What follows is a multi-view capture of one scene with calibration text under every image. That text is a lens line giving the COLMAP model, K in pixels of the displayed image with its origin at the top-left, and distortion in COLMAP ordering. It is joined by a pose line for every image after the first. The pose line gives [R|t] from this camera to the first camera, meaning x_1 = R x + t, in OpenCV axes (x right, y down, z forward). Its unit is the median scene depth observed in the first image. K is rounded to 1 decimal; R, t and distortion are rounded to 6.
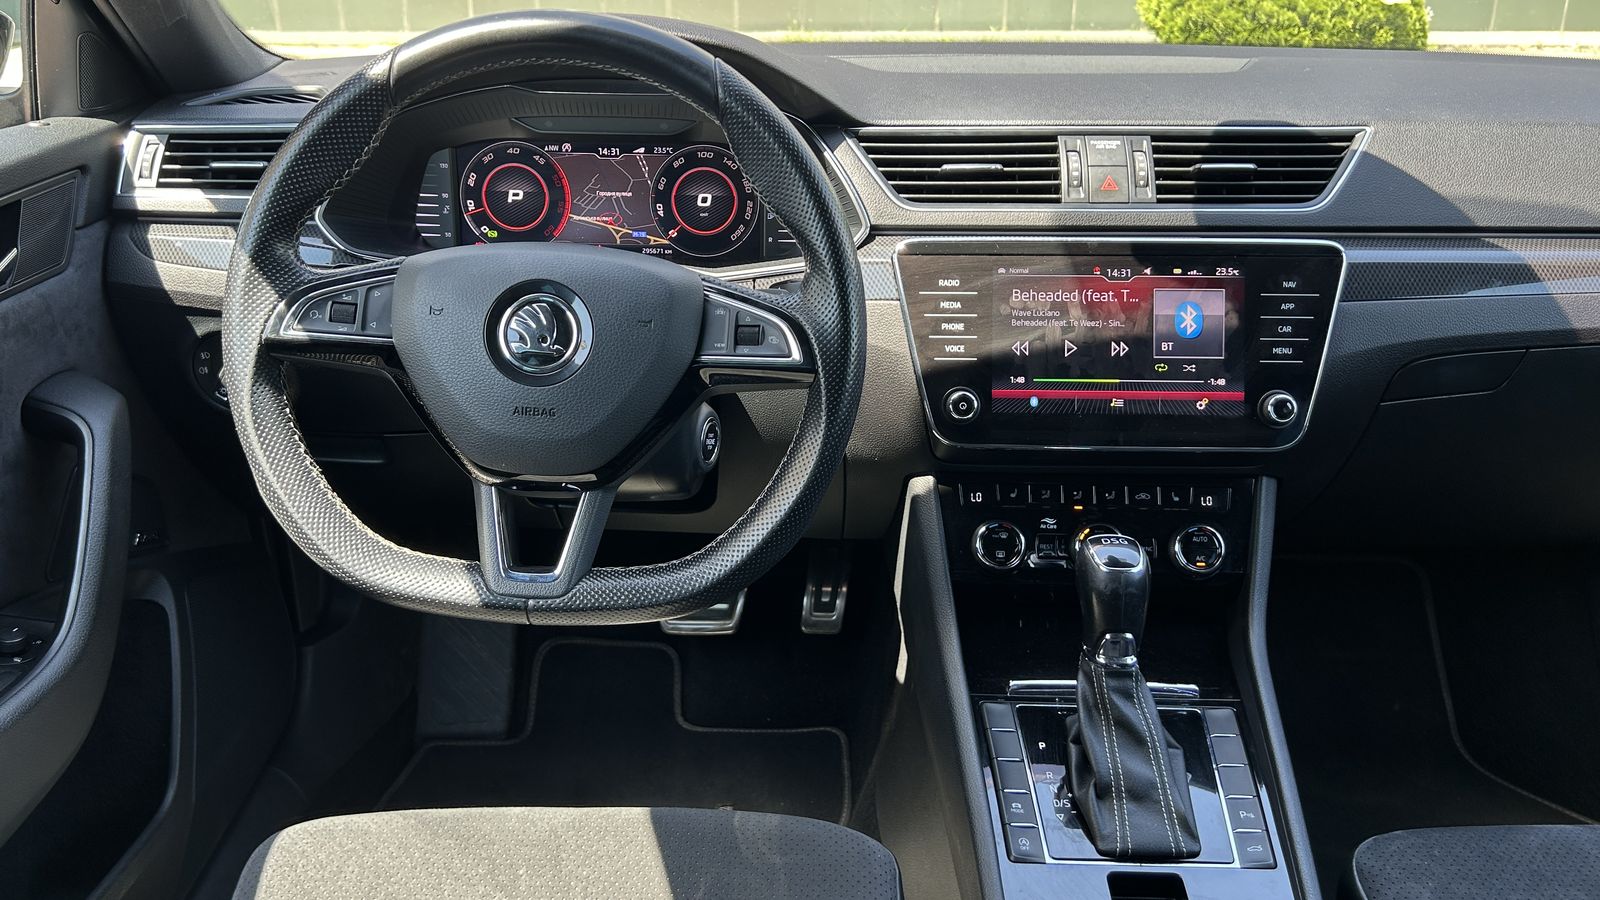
lens RADIAL K [[1326.3, 0, 800.0], [0, 1326.3, 450.0], [0, 0, 1]] dist [0.111425, -0.236142]
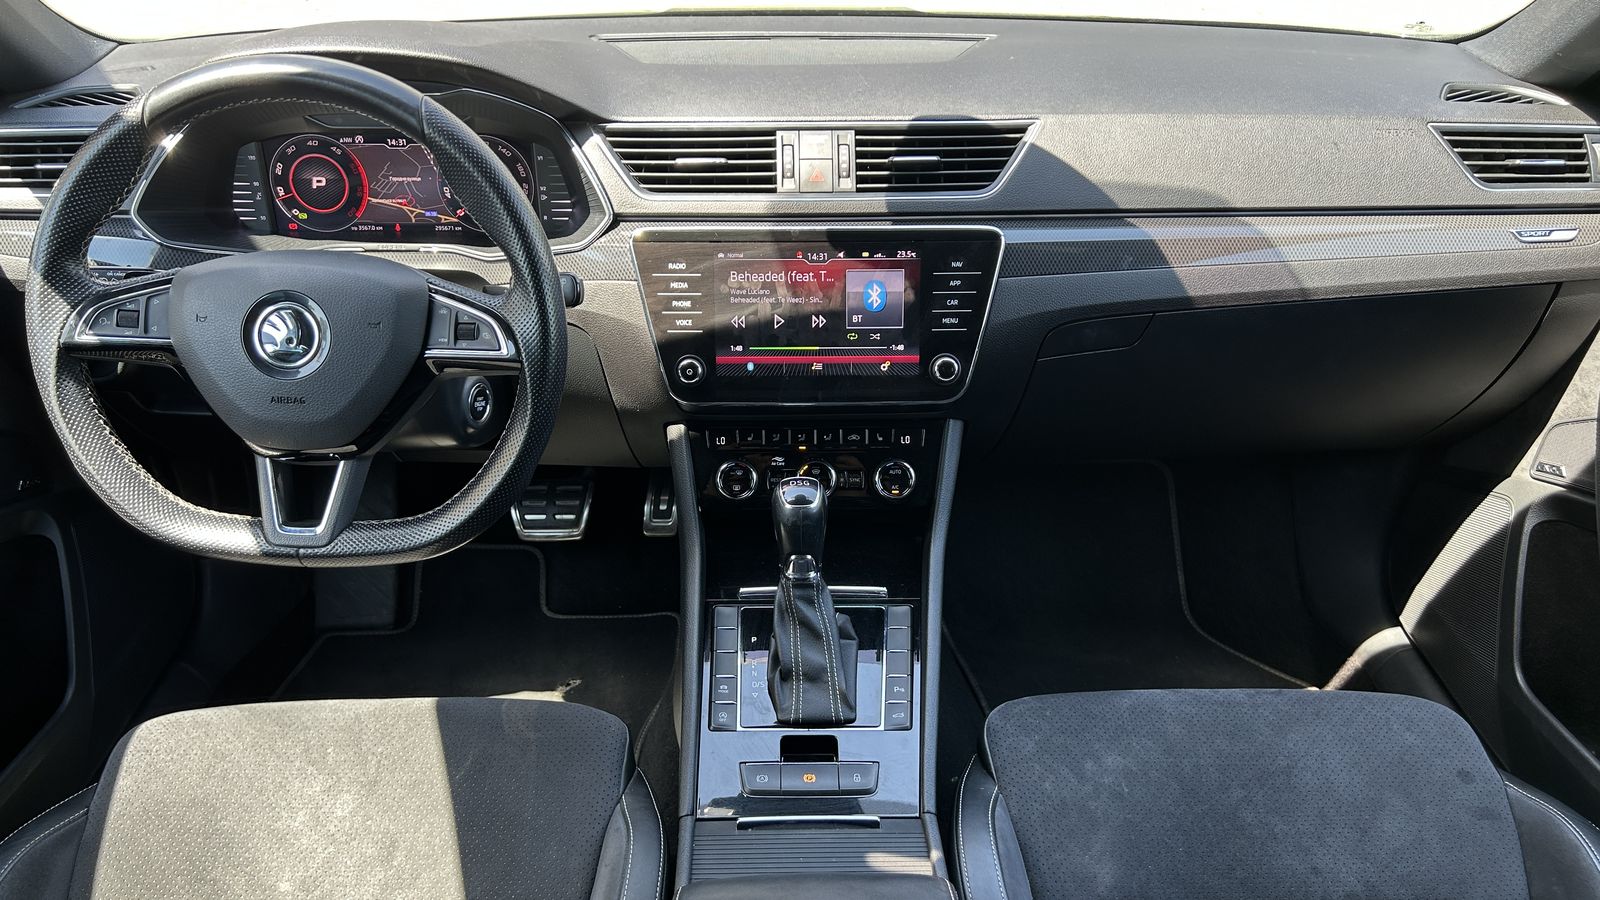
lens RADIAL K [[1226.2, 0, 827.5], [0, 1226.2, 543.1], [0, 0, 1]] dist [0.097188, -0.131671]
pose [[0.999371, -0.022379, 0.027521, 0.208638], [0.017187, 0.984201, 0.176216, -0.072865], [-0.031030, -0.175632, 0.983967, -0.137901]]
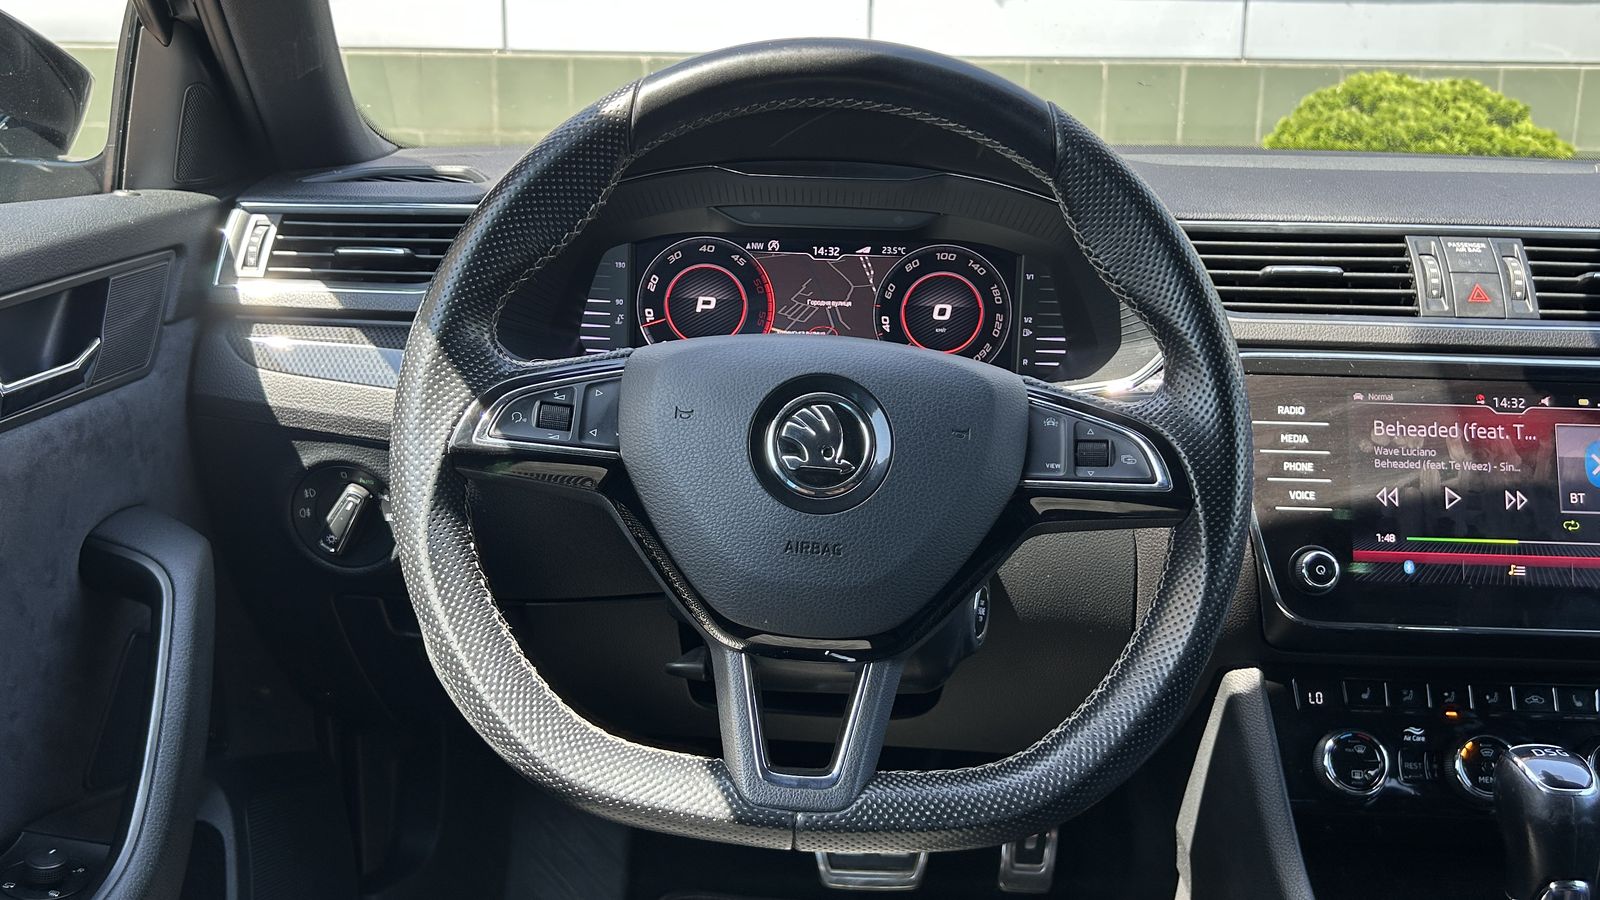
lens RADIAL K [[1544.5, 0, 856.3], [0, 1544.5, 446.8], [0, 0, 1]] dist [0.142746, -0.467367]
pose [[0.999809, 0.017238, 0.009231, -0.144689], [-0.015632, 0.988207, -0.152323, 0.035448], [-0.011748, 0.152150, 0.988288, 0.115510]]
